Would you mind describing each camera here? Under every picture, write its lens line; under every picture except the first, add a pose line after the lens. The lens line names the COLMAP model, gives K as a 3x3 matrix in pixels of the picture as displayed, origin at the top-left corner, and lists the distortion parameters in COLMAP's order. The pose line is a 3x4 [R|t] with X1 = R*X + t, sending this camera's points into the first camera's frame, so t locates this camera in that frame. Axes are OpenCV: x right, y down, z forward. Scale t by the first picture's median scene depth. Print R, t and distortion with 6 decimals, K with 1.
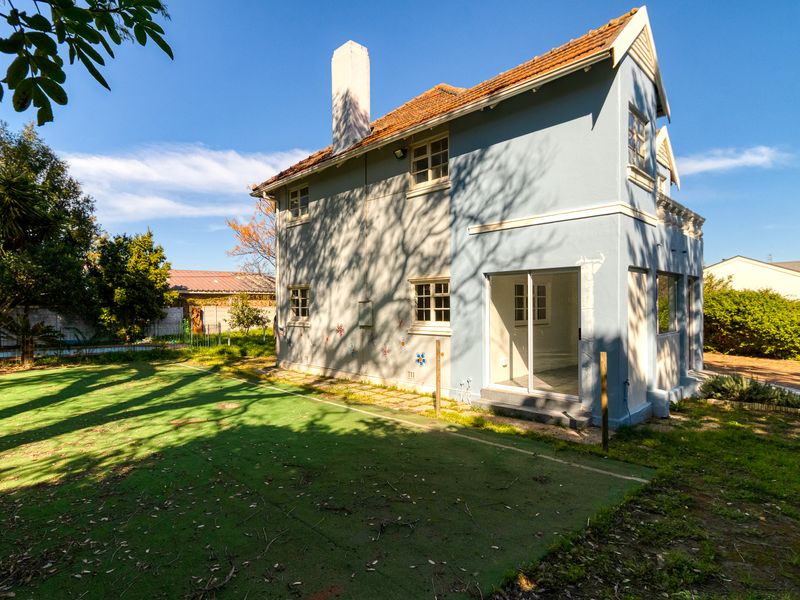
lens RADIAL K [[433.0, 0, 400.0], [0, 433.0, 300.0], [0, 0, 1]] dist [0.003030, 0.000131]
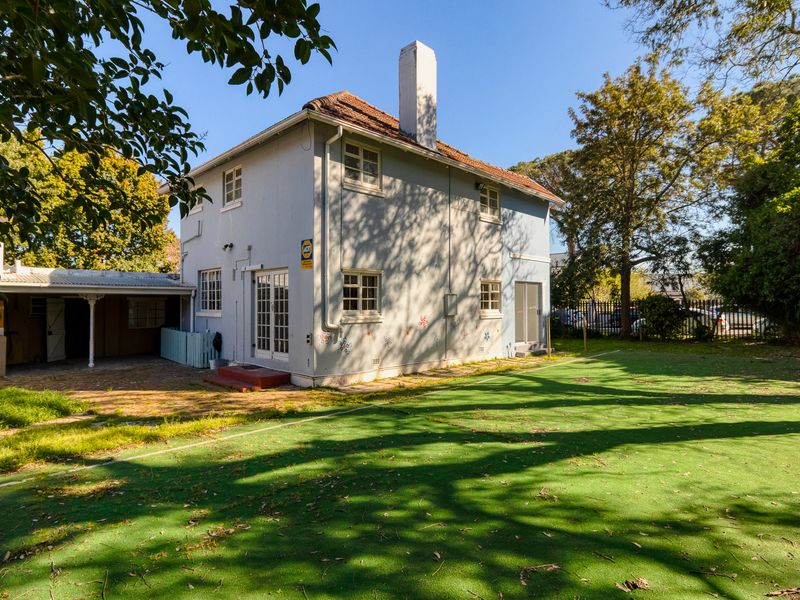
lens RADIAL K [[433.0, 0, 400.0], [0, 433.0, 300.0], [0, 0, 1]] dist [0.003030, 0.000131]
pose [[0.034161, 0.020907, 0.999198, -1.206410], [-0.000358, 0.999781, -0.020907, 0.033421], [-0.999416, 0.000357, 0.034161, 1.082357]]
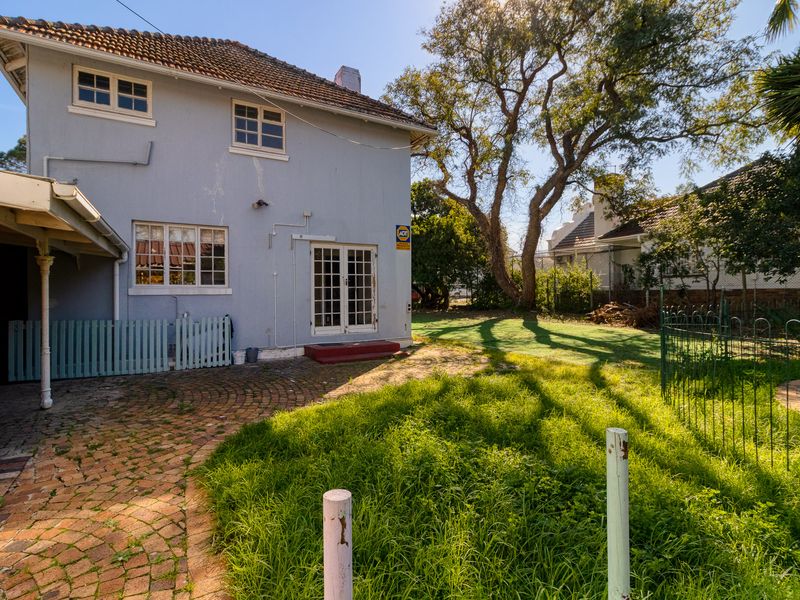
lens RADIAL K [[411.5, 0, 395.9], [0, 411.5, 287.9], [0, 0, 1]] dist [0.000774, 0.000452]
pose [[-0.953906, 0.018651, 0.299525, -0.629269], [0.014120, 0.999751, -0.017283, 0.060729], [-0.299773, -0.012257, -0.953932, 2.243348]]
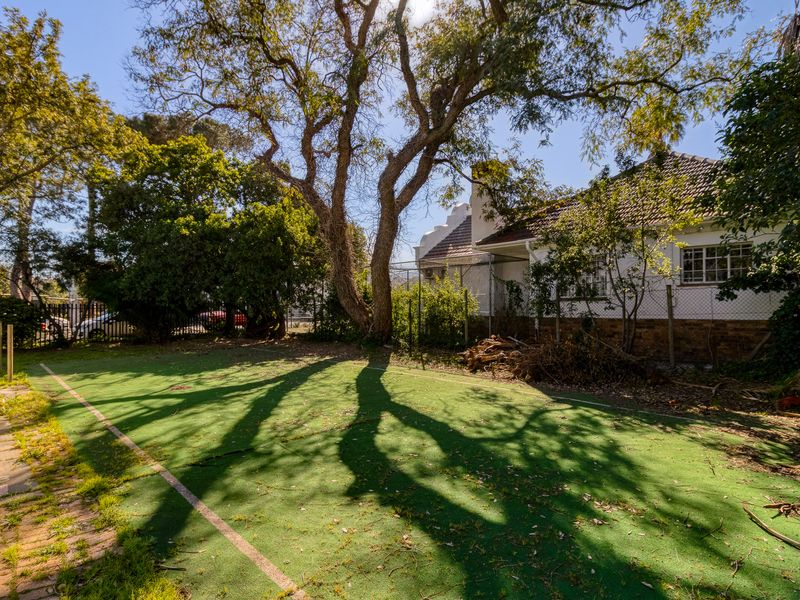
lens RADIAL K [[433.0, 0, 400.0], [0, 433.0, 300.0], [0, 0, 1]] dist [0.003030, 0.000131]
pose [[-0.999770, 0.006184, 0.020512, -0.731526], [0.005679, 0.999681, -0.024596, 0.032256], [-0.020658, -0.024474, -0.999487, 1.592096]]
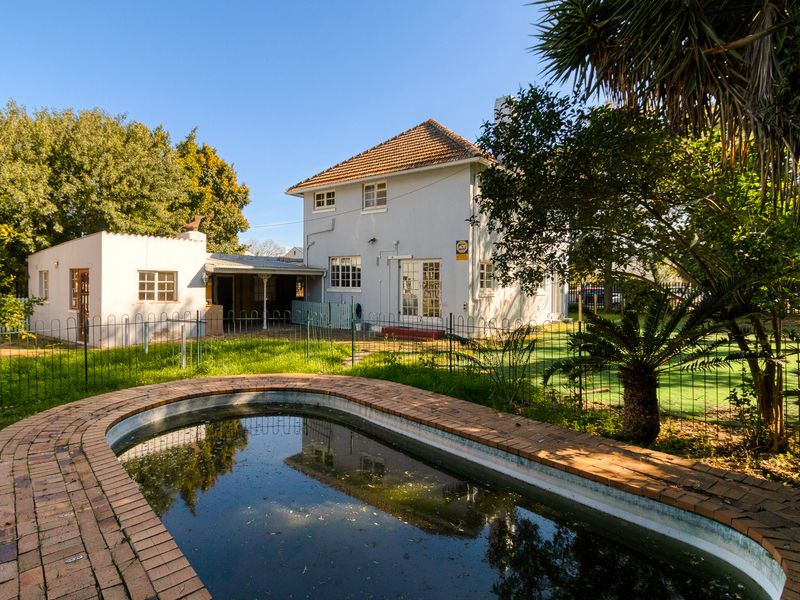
lens RADIAL K [[433.0, 0, 400.0], [0, 433.0, 300.0], [0, 0, 1]] dist [0.003030, 0.000131]
pose [[-0.112904, -0.025967, 0.993267, -1.619437], [-0.010936, 0.999630, 0.024890, 0.041968], [-0.993546, -0.008052, -0.113146, 1.625247]]
